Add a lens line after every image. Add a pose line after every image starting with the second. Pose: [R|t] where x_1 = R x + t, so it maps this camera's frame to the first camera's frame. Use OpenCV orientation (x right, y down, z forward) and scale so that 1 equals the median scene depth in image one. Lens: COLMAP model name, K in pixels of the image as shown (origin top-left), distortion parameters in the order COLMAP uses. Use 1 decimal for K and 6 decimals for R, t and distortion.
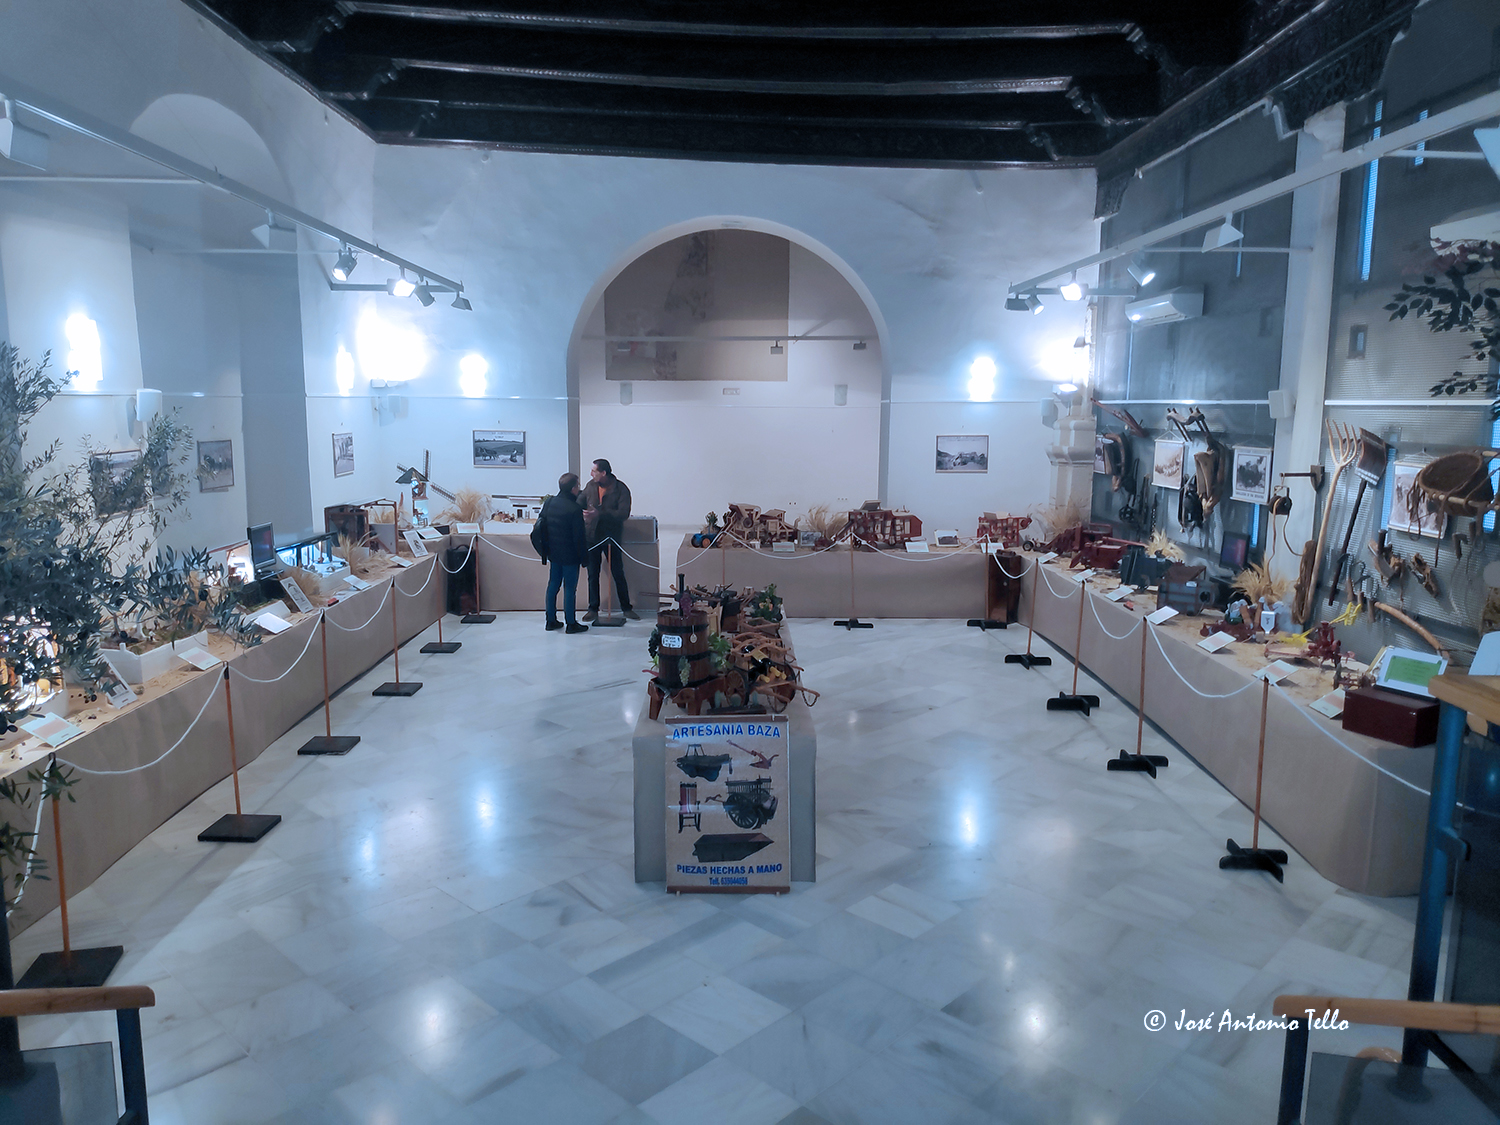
lens RADIAL K [[1045.1, 0, 750.0], [0, 1045.1, 562.5], [0, 0, 1]] dist [0.043610, -0.099570]
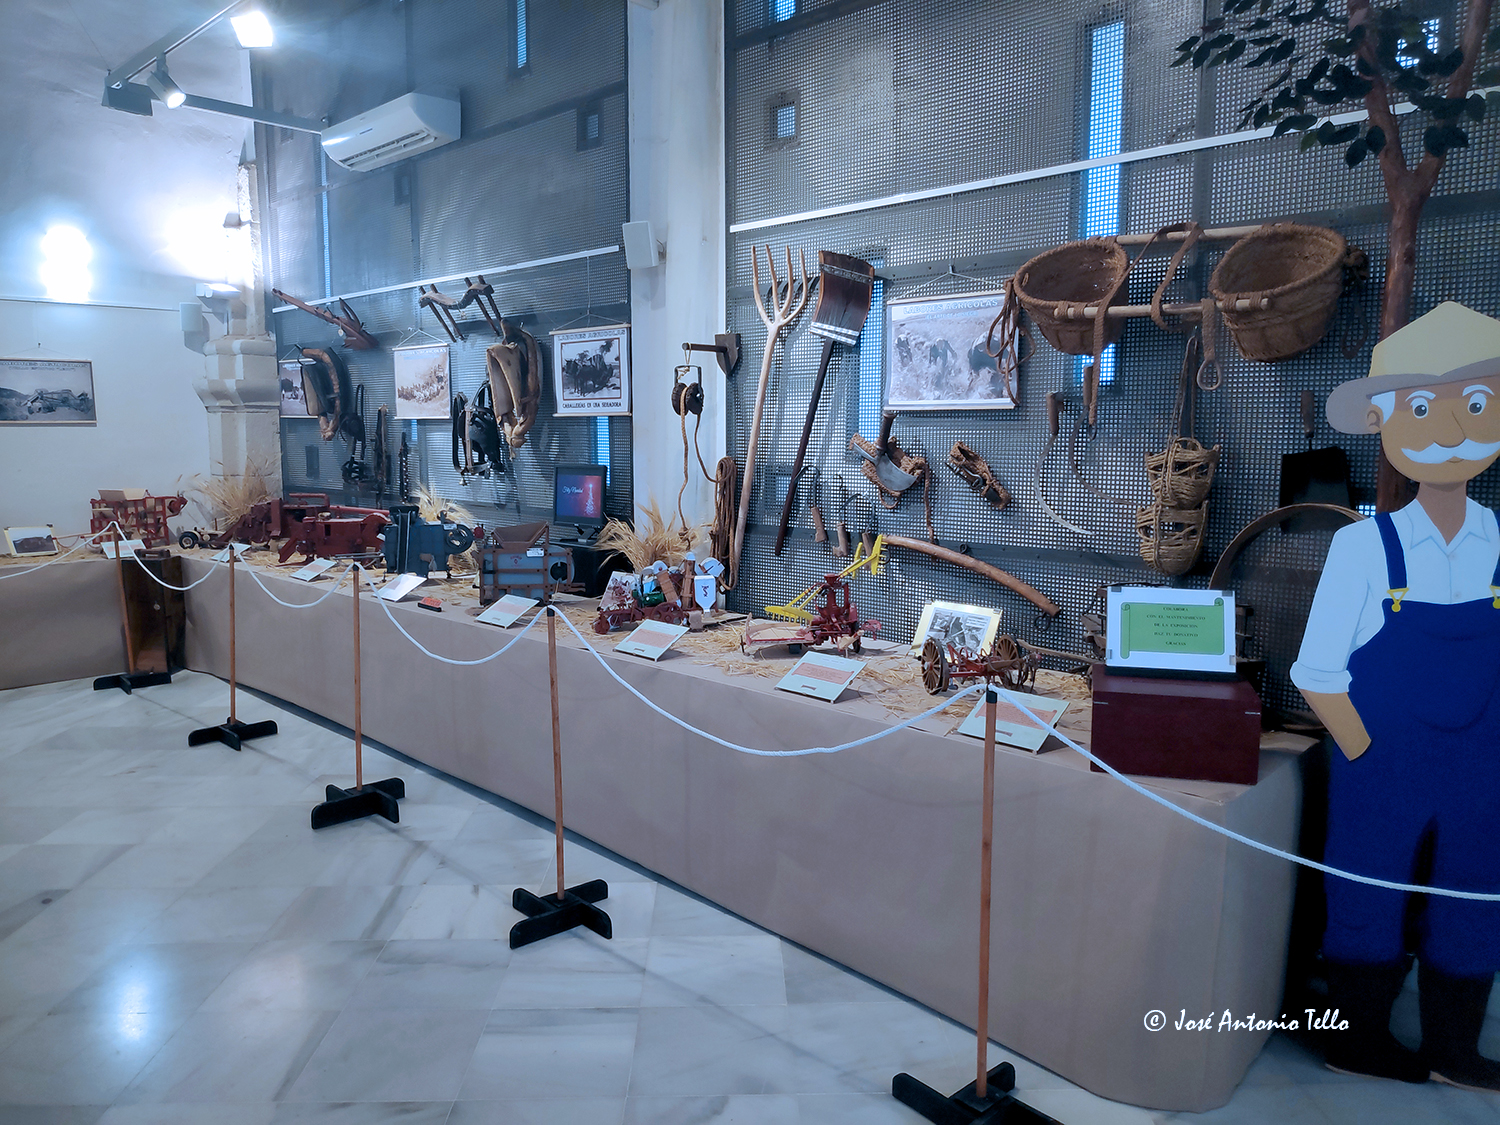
lens RADIAL K [[1045.1, 0, 750.0], [0, 1045.1, 562.5], [0, 0, 1]] dist [0.043610, -0.099570]
pose [[0.696465, -0.098988, 0.710730, 0.078228], [0.111574, 0.993332, 0.029013, 0.020352], [-0.708863, 0.059093, 0.702866, 0.453518]]
